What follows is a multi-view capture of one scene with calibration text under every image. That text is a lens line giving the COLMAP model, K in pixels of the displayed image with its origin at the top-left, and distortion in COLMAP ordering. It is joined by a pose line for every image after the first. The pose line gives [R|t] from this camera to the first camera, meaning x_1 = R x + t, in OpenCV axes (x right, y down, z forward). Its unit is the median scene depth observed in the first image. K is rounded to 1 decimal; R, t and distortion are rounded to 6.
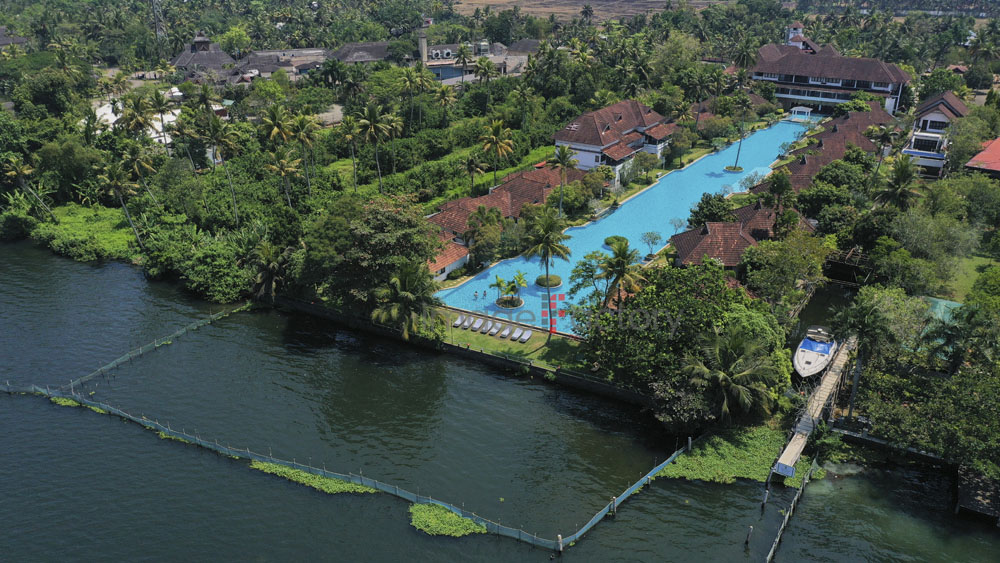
lens RADIAL K [[795.8, 0, 497.8], [0, 795.8, 280.2], [0, 0, 1]] dist [0.003857, 0.007704]
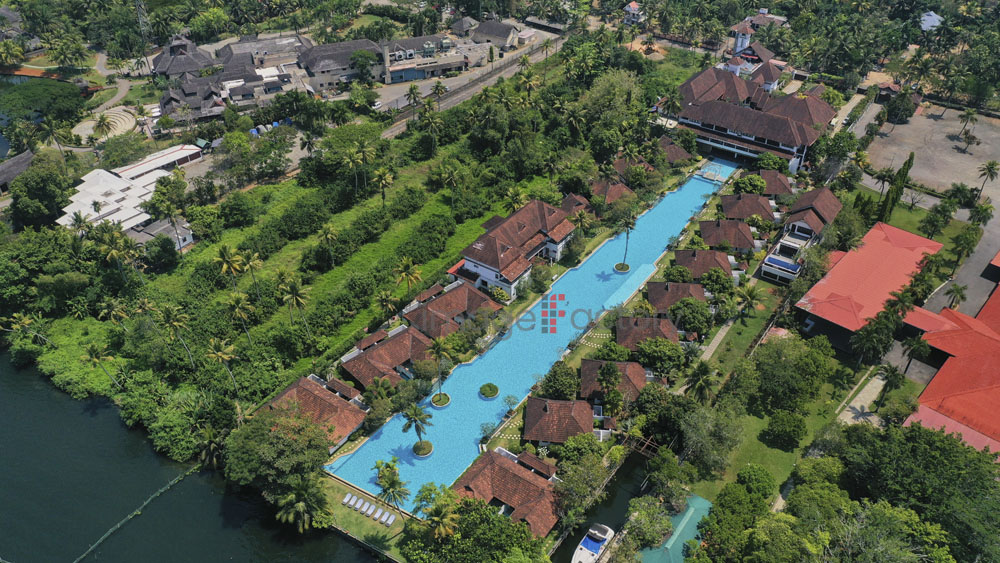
lens RADIAL K [[795.8, 0, 496.6], [0, 795.8, 276.3], [0, 0, 1]] dist [0.003857, 0.007704]
pose [[0.999290, 0.021609, -0.030855, 0.173267], [-0.014220, 0.974893, 0.222220, -0.448414], [0.034882, -0.221624, 0.974508, -0.175039]]
